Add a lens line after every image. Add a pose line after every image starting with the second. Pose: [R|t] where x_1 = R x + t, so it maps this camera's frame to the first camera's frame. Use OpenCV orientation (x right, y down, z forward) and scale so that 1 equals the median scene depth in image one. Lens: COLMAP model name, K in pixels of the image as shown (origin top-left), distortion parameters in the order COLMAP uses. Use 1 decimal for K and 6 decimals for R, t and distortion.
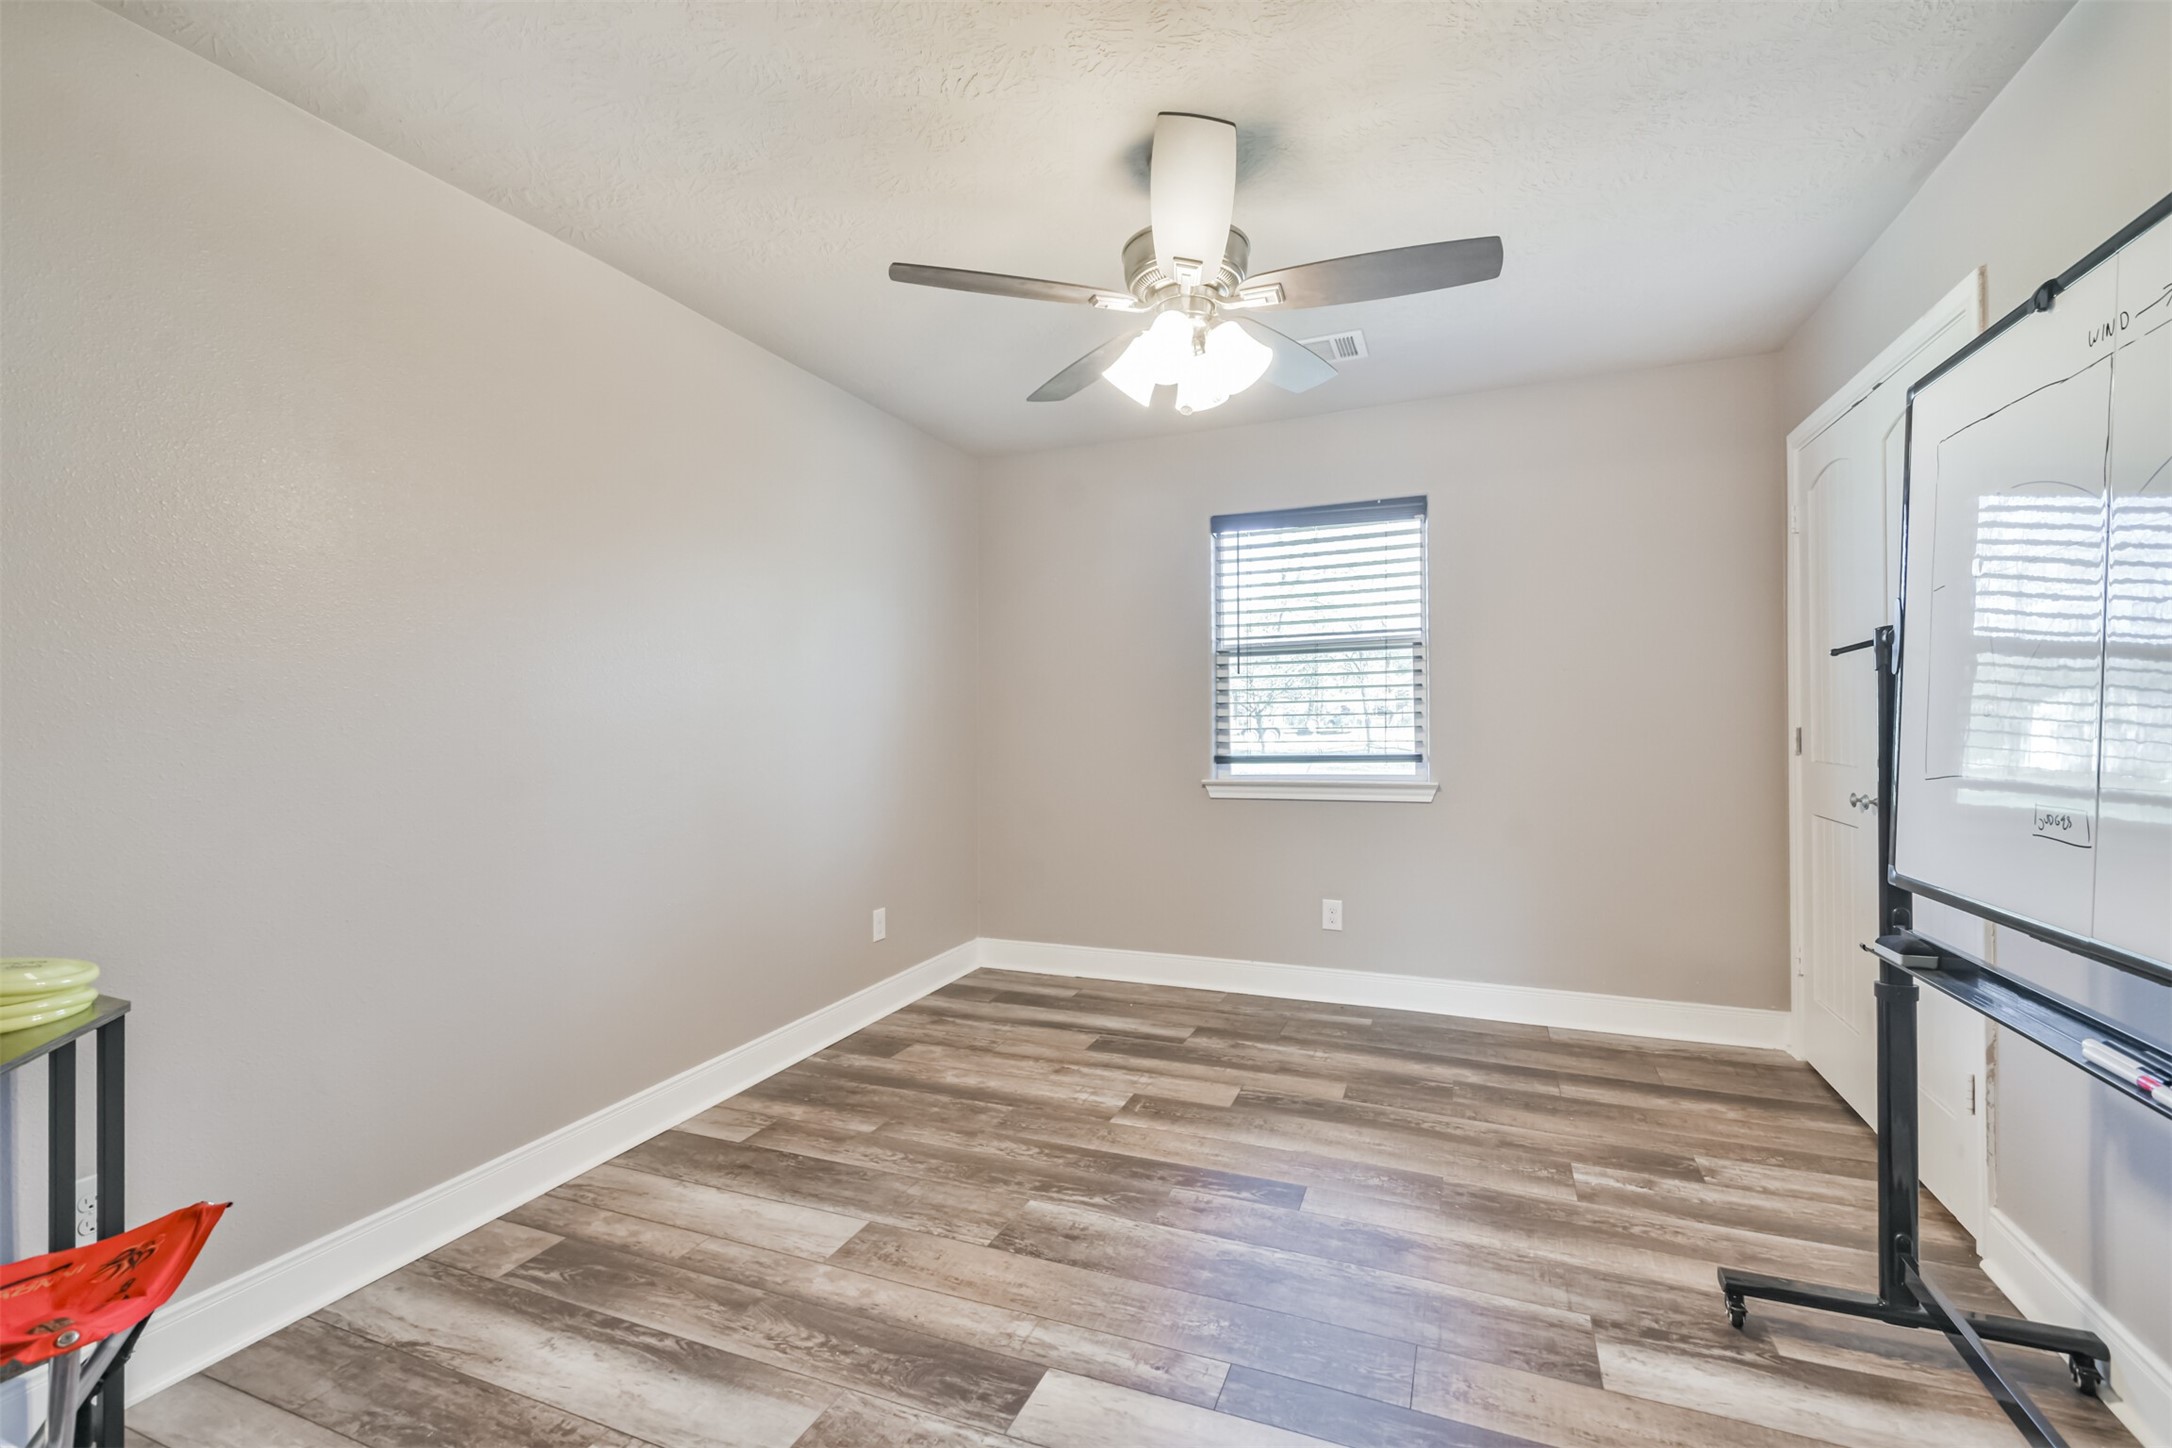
lens RADIAL K [[935.8, 0, 1091.2], [0, 935.8, 713.8], [0, 0, 1]] dist [0.056183, -0.036047]
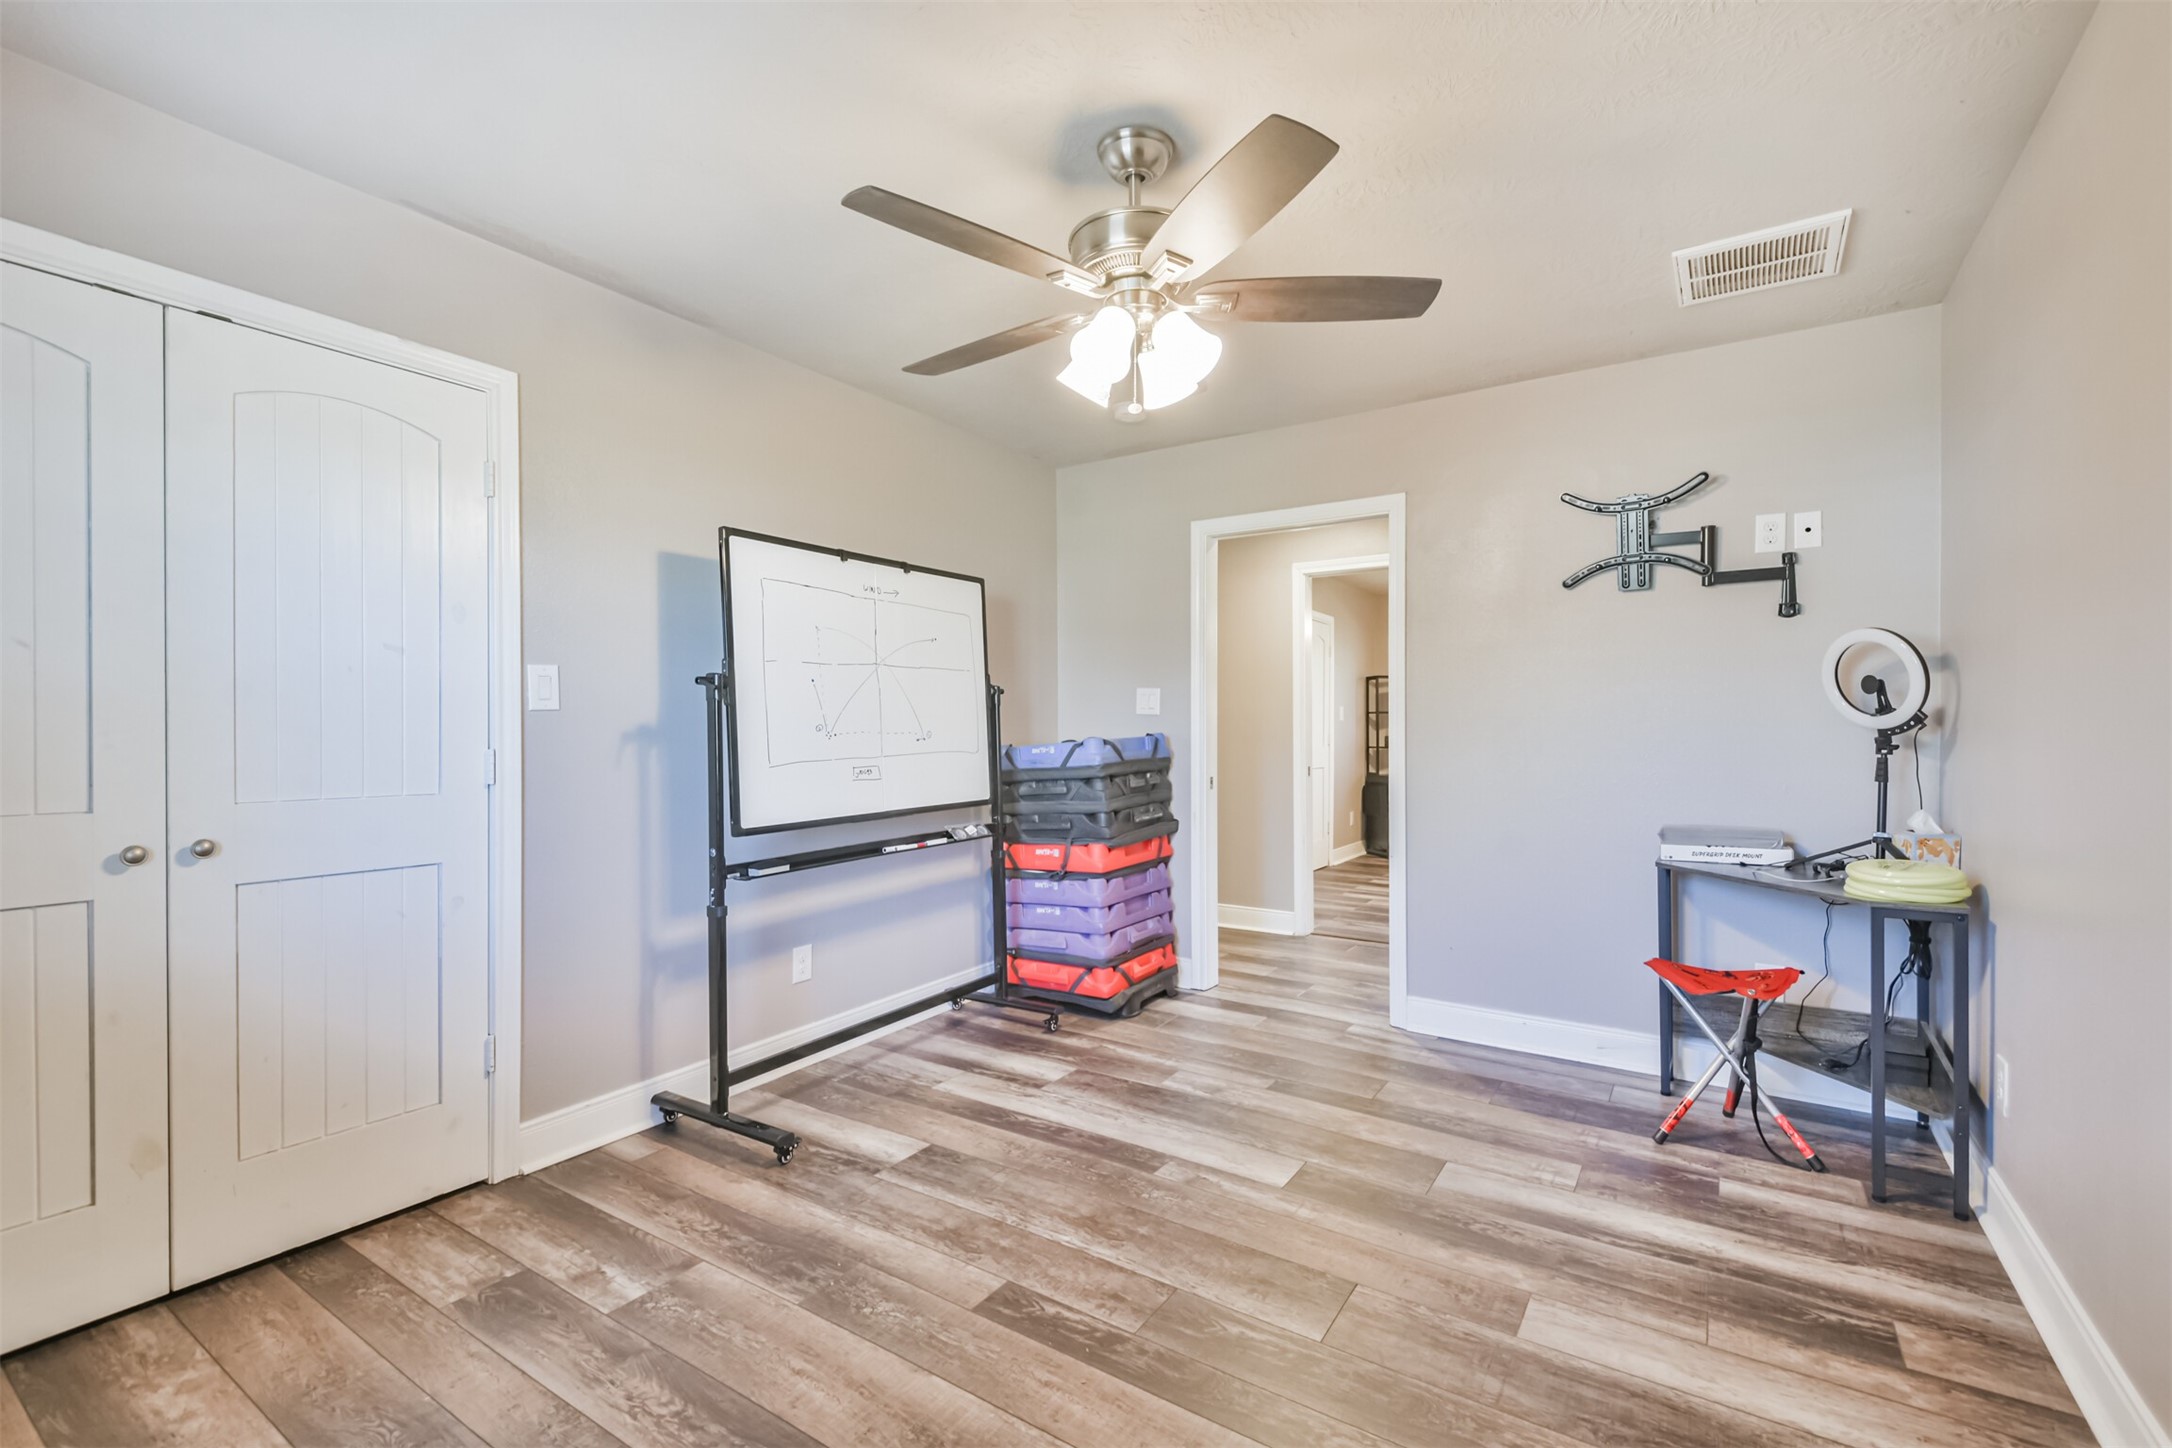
lens RADIAL K [[935.8, 0, 1091.2], [0, 935.8, 713.8], [0, 0, 1]] dist [0.056183, -0.036047]
pose [[-0.979936, 0.013012, 0.198886, -0.045480], [0.009404, 0.999774, -0.019076, 0.007820], [-0.199089, -0.016823, -0.979837, 1.970016]]
